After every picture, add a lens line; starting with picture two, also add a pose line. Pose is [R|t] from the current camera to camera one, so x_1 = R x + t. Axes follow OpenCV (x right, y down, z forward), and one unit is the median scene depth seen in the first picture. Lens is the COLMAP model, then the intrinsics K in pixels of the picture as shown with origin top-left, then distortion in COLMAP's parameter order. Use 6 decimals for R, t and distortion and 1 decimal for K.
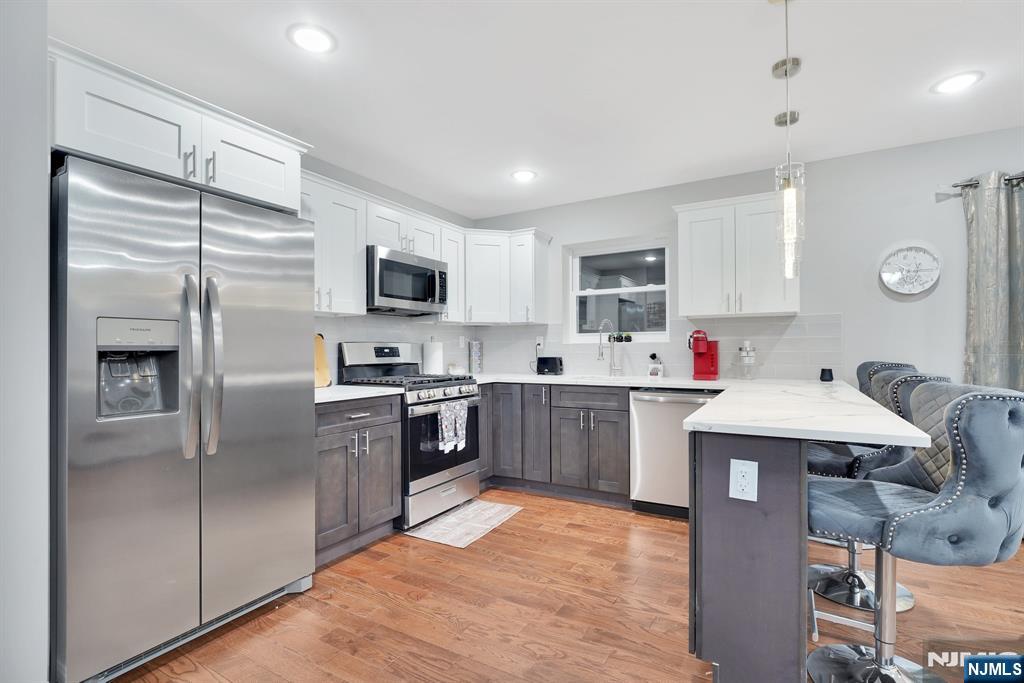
lens RADIAL K [[465.0, 0, 512.5], [0, 465.0, 345.6], [0, 0, 1]] dist [0.005227, 0.000114]
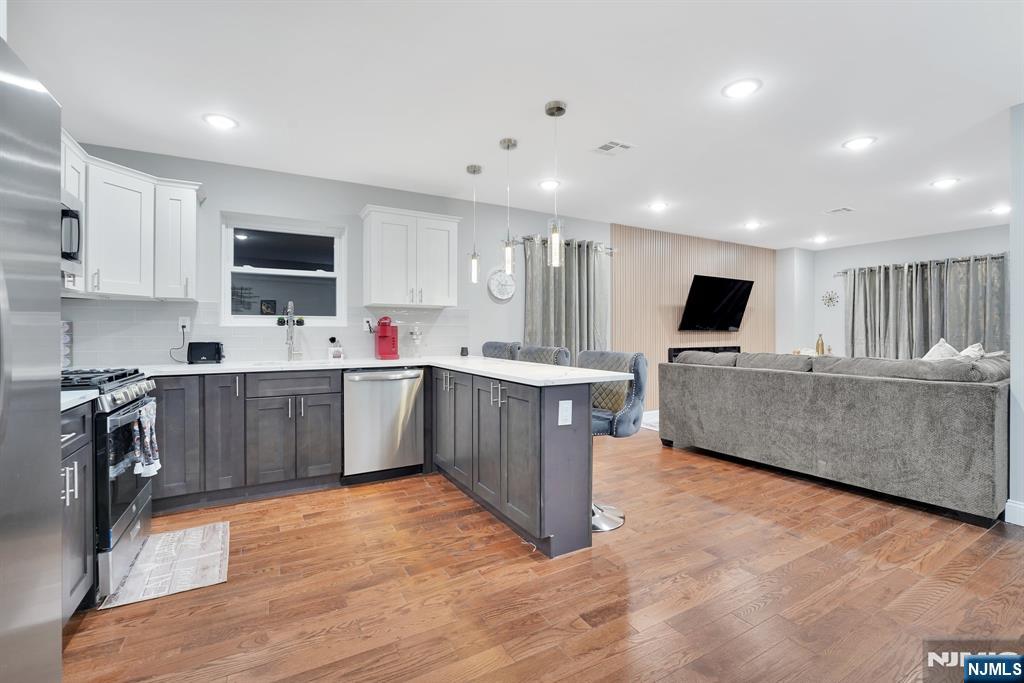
lens RADIAL K [[440.2, 0, 514.5], [0, 440.2, 339.0], [0, 0, 1]] dist [-0.015082, 0.000196]
pose [[0.527749, -0.005388, 0.849383, -0.411272], [-0.006569, 0.999924, 0.010425, 0.009882], [-0.849375, -0.011081, 0.527674, 0.169244]]
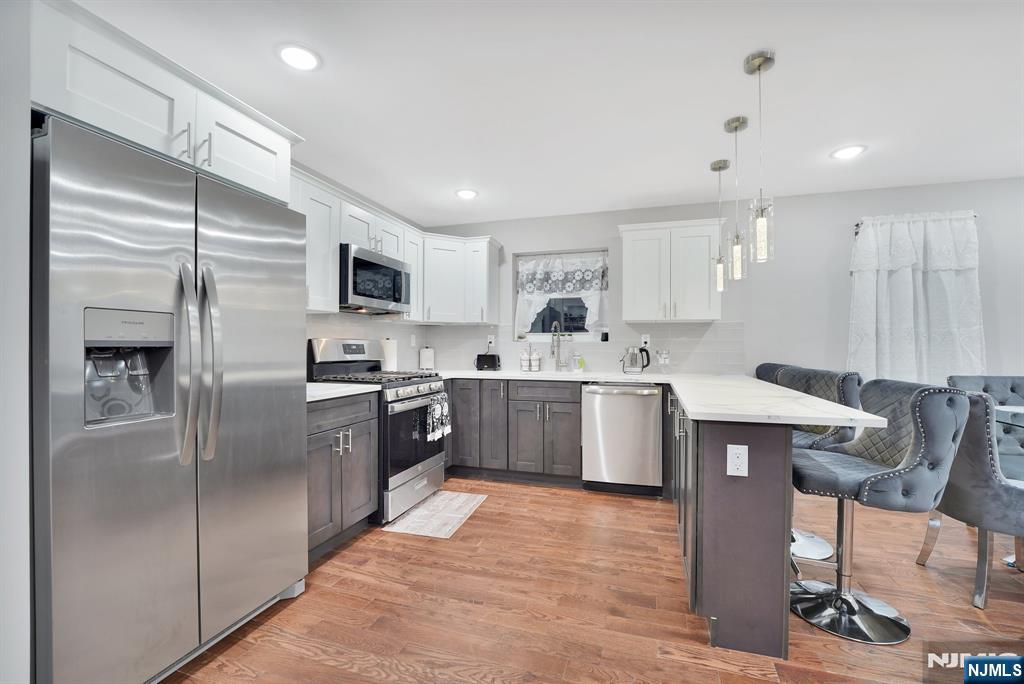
lens RADIAL K [[419.1, 0, 519.6], [0, 419.1, 335.8], [0, 0, 1]] dist [0.001856, -0.000040]
pose [[0.973861, 0.015782, 0.226594, -0.142734], [-0.011433, 0.999725, -0.020495, -0.000921], [-0.226855, 0.017369, 0.973774, 0.033876]]
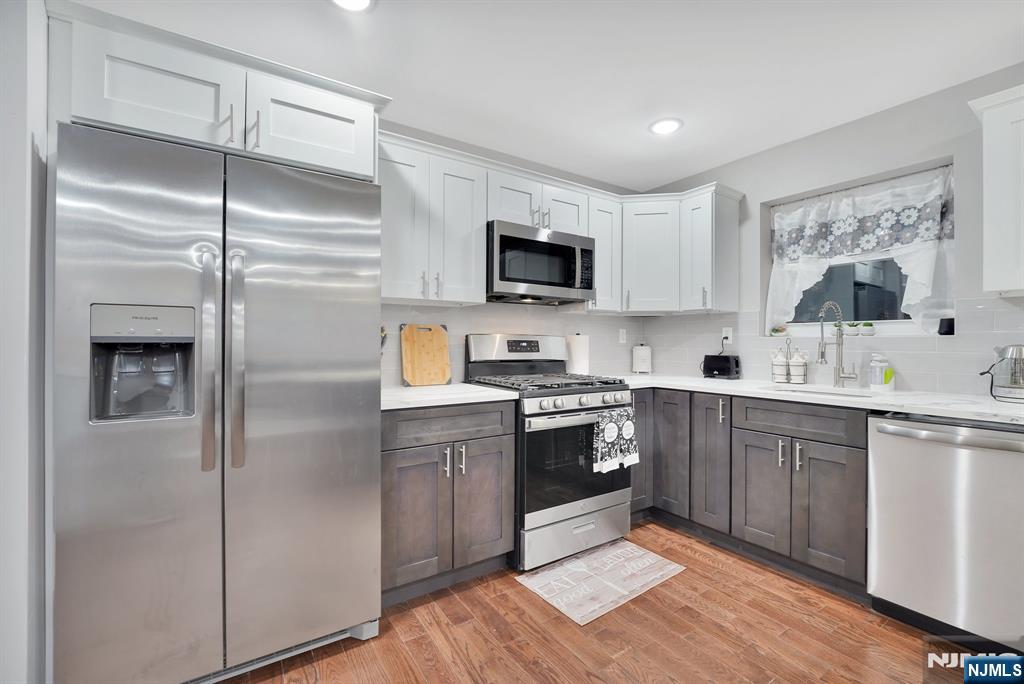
lens RADIAL K [[440.2, 0, 521.0], [0, 440.2, 336.3], [0, 0, 1]] dist [-0.015082, 0.000196]
pose [[0.904824, 0.005654, -0.425747, 0.087498], [-0.008612, 0.999950, -0.005024, -0.001353], [0.425698, 0.008212, 0.904828, 0.307712]]
